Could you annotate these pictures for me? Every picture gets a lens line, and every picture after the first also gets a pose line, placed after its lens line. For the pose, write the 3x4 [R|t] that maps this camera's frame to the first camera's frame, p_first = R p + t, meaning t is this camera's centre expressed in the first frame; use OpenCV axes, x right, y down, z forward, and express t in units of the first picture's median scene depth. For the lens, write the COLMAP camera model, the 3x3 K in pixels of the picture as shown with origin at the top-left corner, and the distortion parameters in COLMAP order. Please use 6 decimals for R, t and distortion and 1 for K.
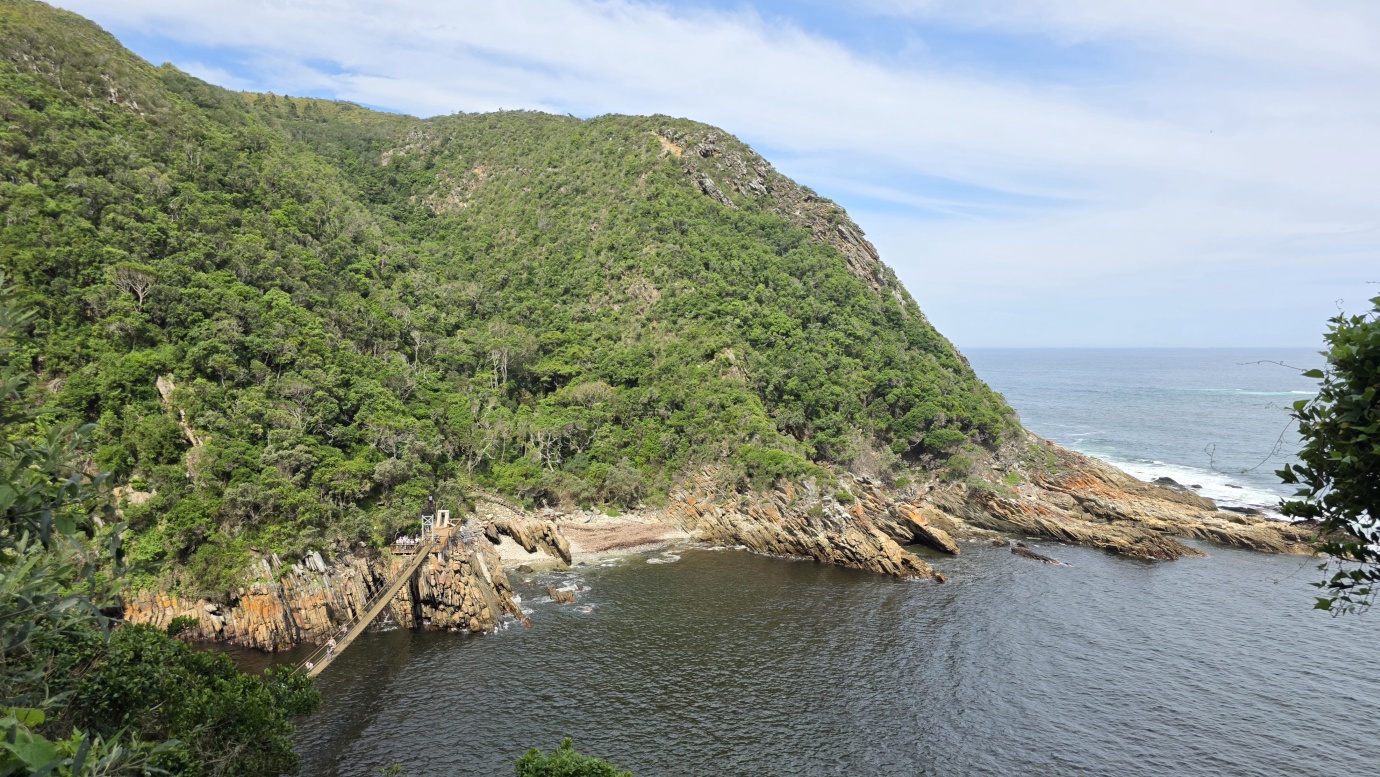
lens RADIAL K [[949.8, 0, 694.8], [0, 949.8, 397.1], [0, 0, 1]] dist [0.053170, -0.035160]
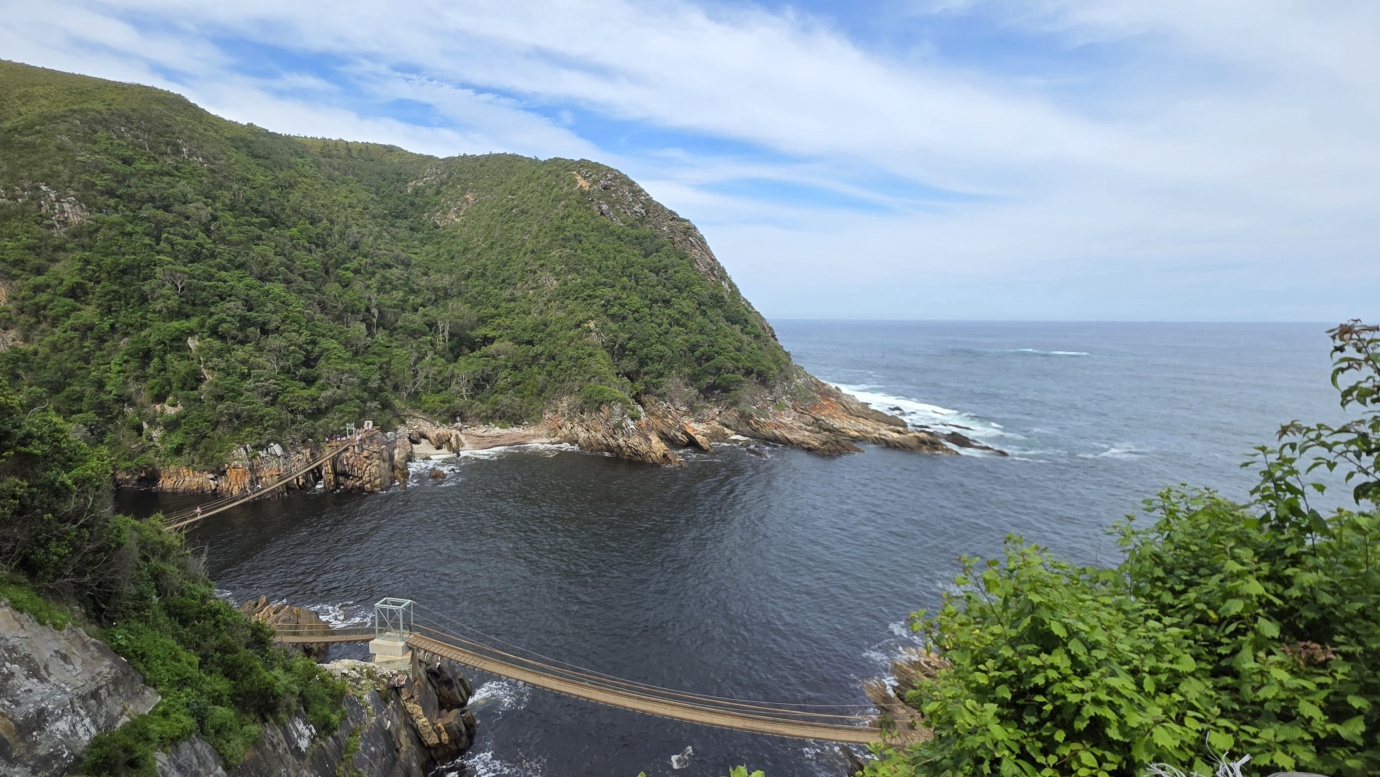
lens RADIAL K [[685.5, 0, 677.5], [0, 685.5, 390.1], [0, 0, 1]] dist [0.001861, 0.004810]
pose [[0.999988, 0.004479, -0.001934, 0.201358], [-0.004373, 0.998642, 0.051912, 0.003117], [0.002163, -0.051903, 0.998650, -0.117348]]
